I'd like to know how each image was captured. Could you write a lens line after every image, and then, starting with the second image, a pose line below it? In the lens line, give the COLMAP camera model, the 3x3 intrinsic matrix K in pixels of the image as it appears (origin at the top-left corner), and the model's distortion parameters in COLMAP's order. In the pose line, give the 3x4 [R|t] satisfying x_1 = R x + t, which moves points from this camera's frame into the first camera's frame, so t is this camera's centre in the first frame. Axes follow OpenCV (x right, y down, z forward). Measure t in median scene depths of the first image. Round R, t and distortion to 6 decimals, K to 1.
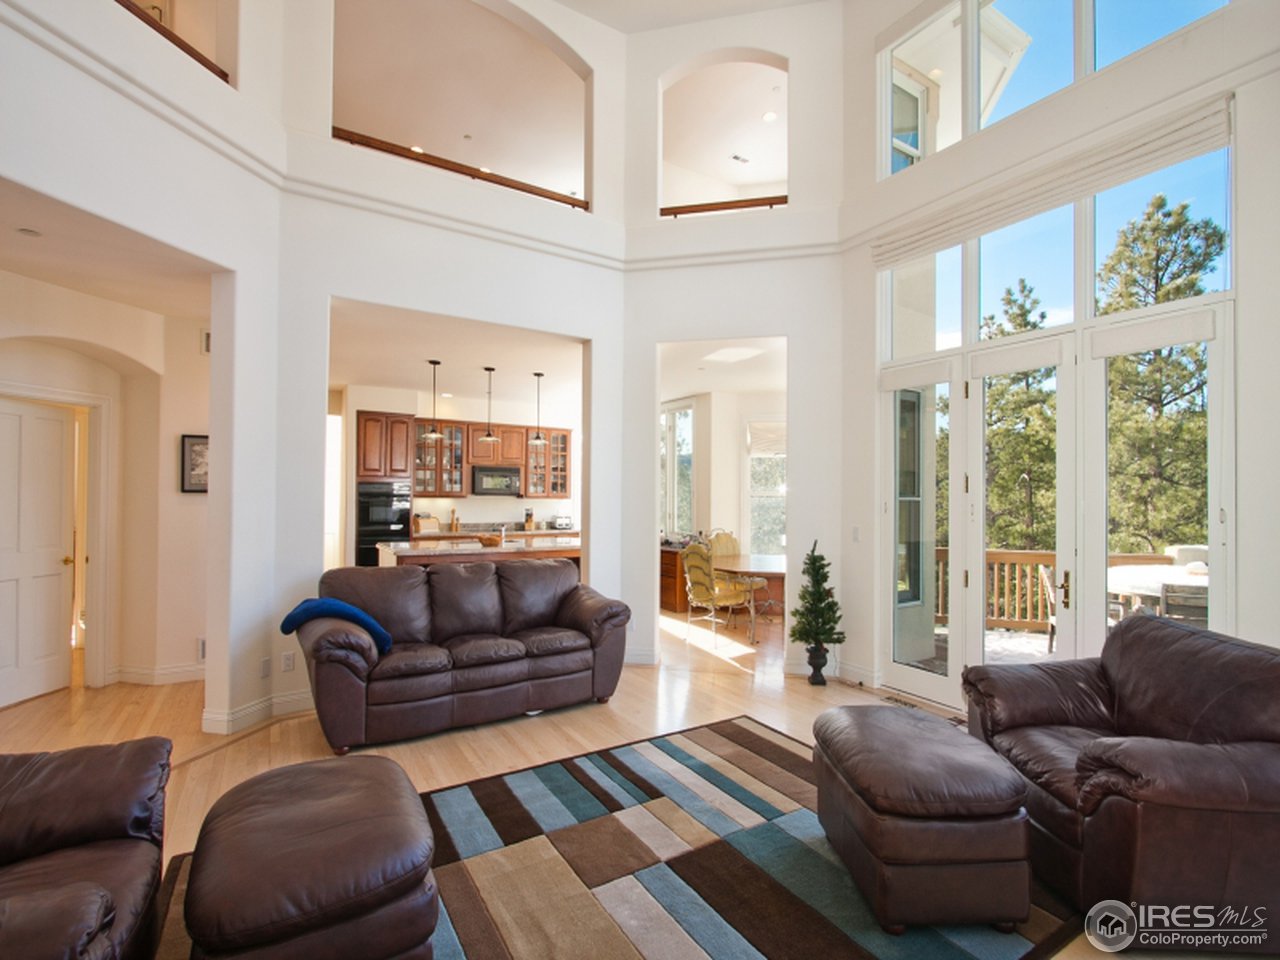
lens RADIAL K [[592.9, 0, 648.3], [0, 592.9, 494.9], [0, 0, 1]] dist [-0.007314, -0.000135]
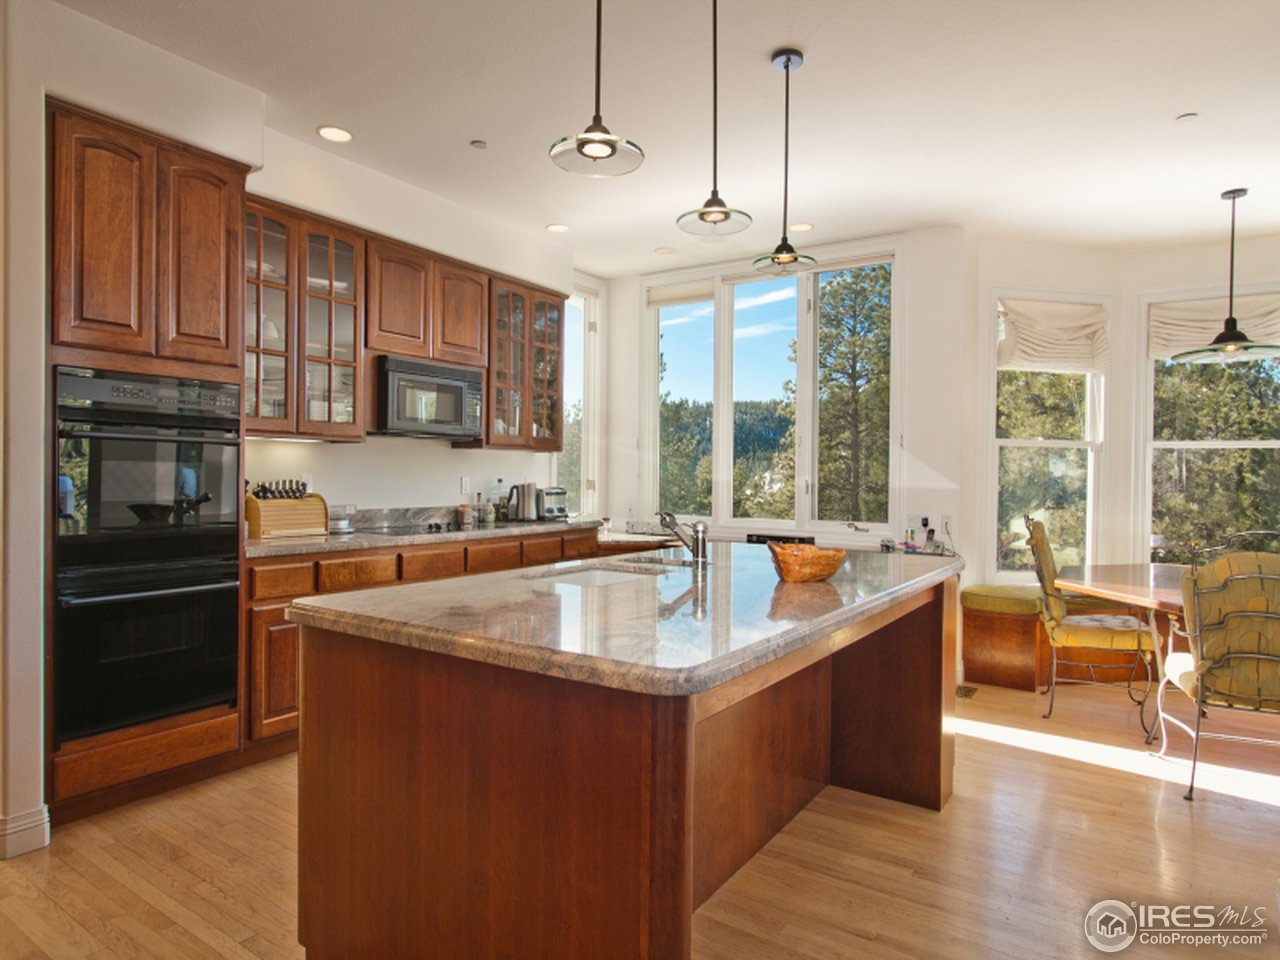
lens RADIAL K [[748.7, 0, 644.6], [0, 748.7, 478.6], [0, 0, 1]] dist [0.000856, 0.002011]
pose [[0.909865, -0.000972, 0.414904, -0.548880], [-0.005808, 0.999869, 0.015078, 0.031979], [-0.414865, -0.016128, 0.909740, 0.819343]]
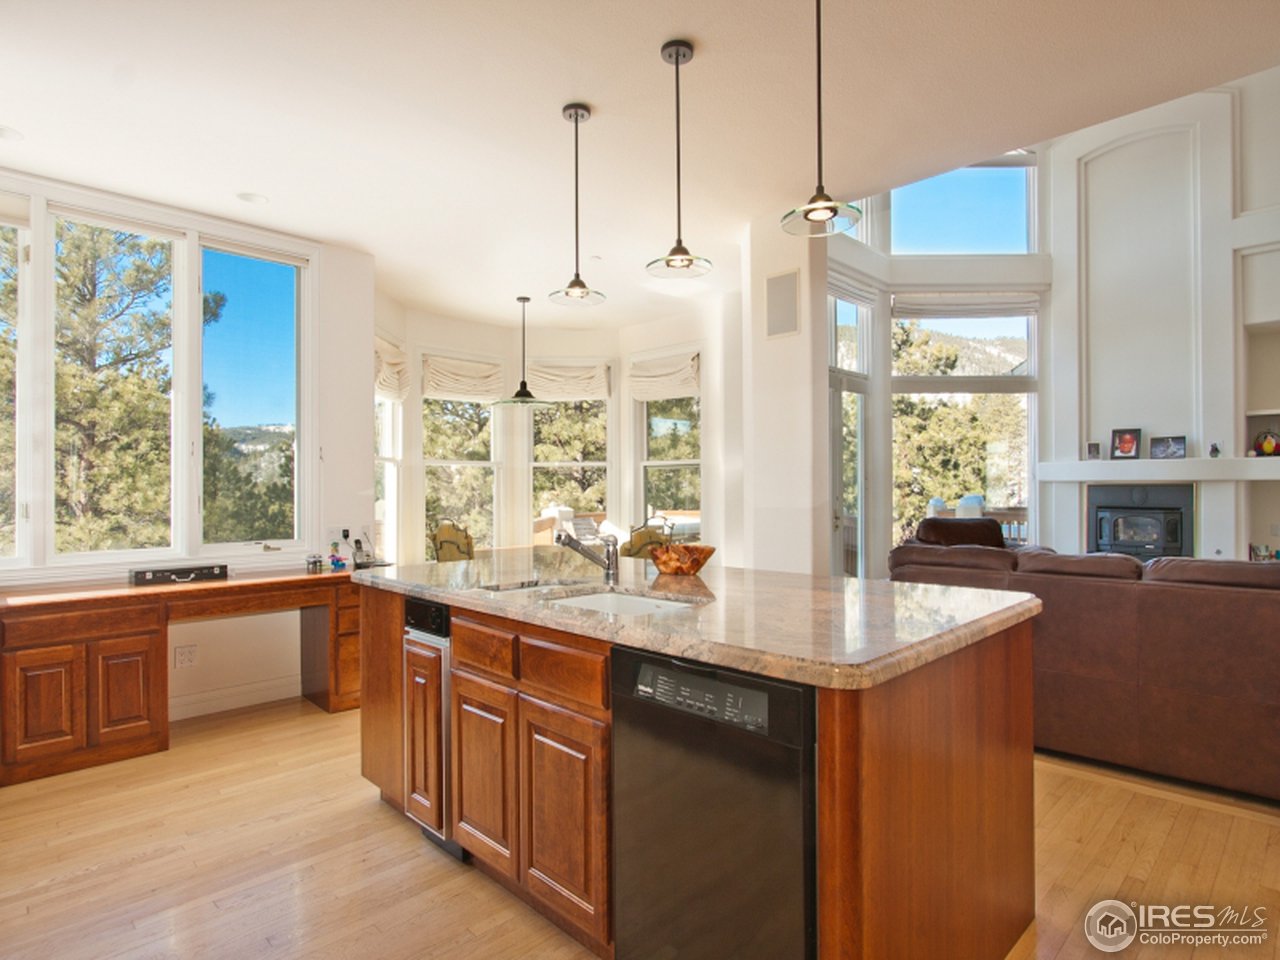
lens RADIAL K [[694.4, 0, 628.6], [0, 694.4, 483.8], [0, 0, 1]] dist [-0.014166, -0.003747]
pose [[-0.198838, -0.003708, 0.980025, -0.761384], [-0.000755, 0.999993, 0.003630, 0.030582], [-0.980032, -0.000018, -0.198840, 1.299114]]
